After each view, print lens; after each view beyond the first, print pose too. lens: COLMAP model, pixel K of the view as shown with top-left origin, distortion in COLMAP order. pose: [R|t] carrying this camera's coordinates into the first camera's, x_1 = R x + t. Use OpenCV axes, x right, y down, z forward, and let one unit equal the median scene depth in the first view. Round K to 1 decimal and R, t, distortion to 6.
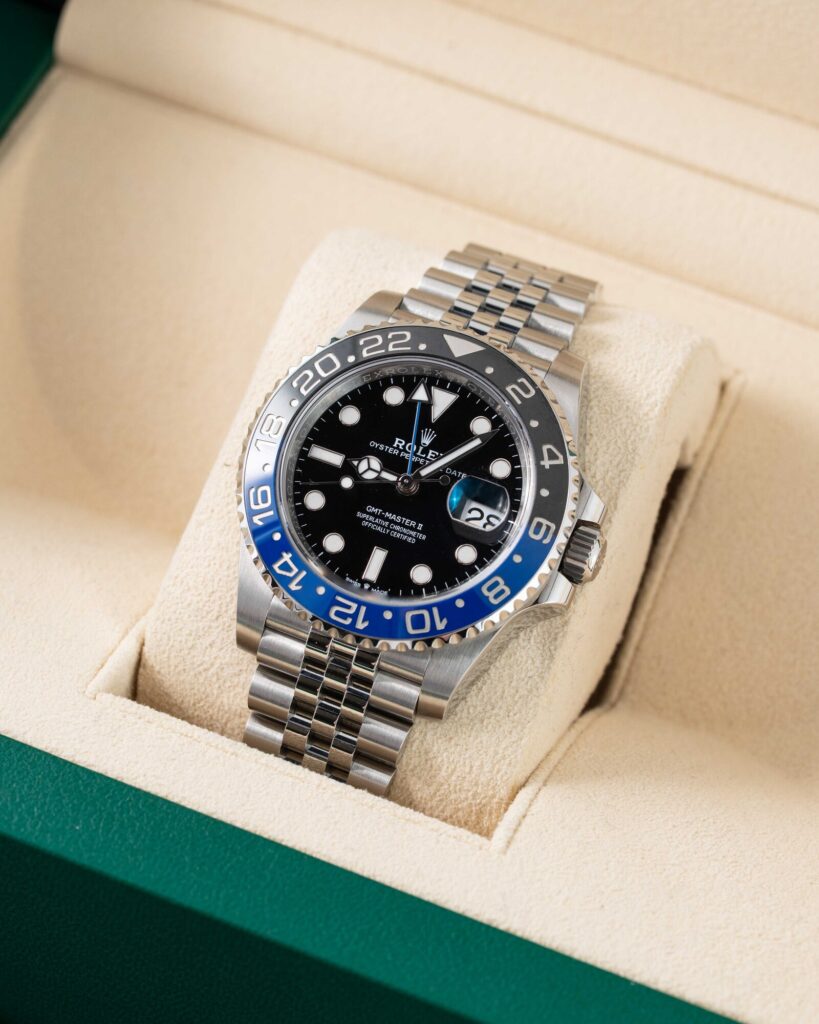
lens RADIAL K [[4709.2, 0, 409.5], [0, 4709.2, 512.0], [0, 0, 1]] dist [-0.053903, 8.429625]
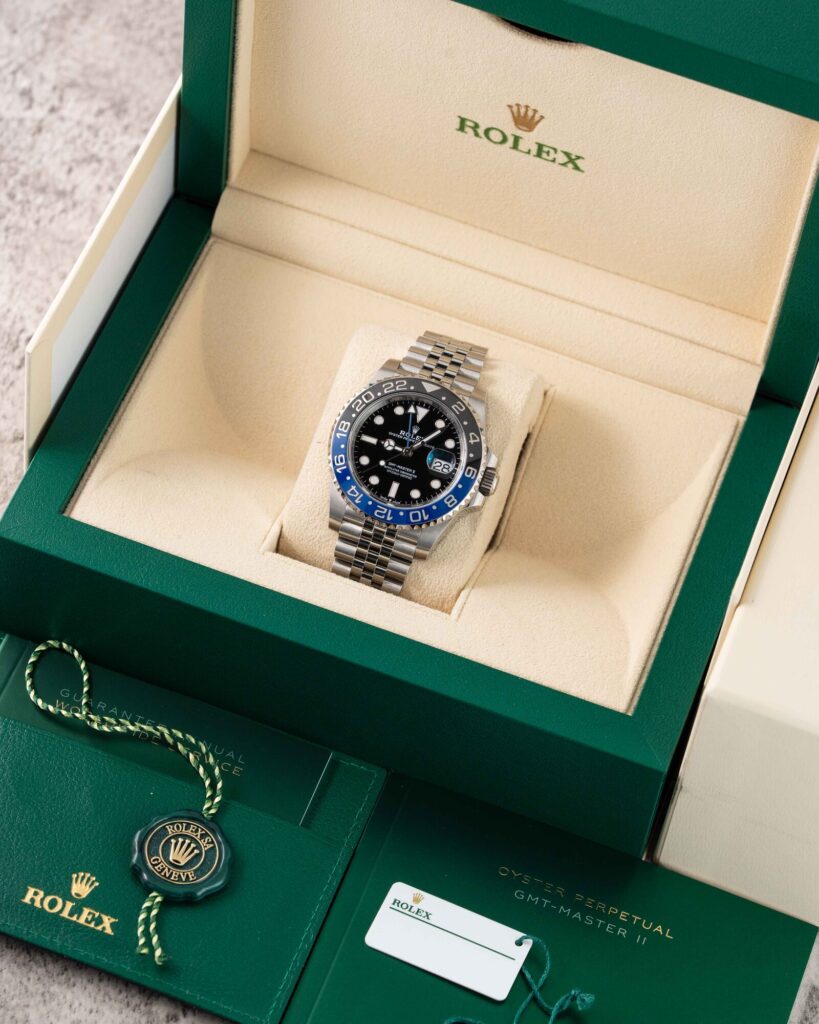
lens RADIAL K [[4709.2, 0, 409.5], [0, 4709.2, 512.0], [0, 0, 1]] dist [-0.053903, 8.429625]
pose [[0.996633, -0.025718, 0.077859, -0.167910], [0.020462, 0.997505, 0.067569, -0.124070], [-0.079402, -0.065748, 0.994672, -1.149990]]
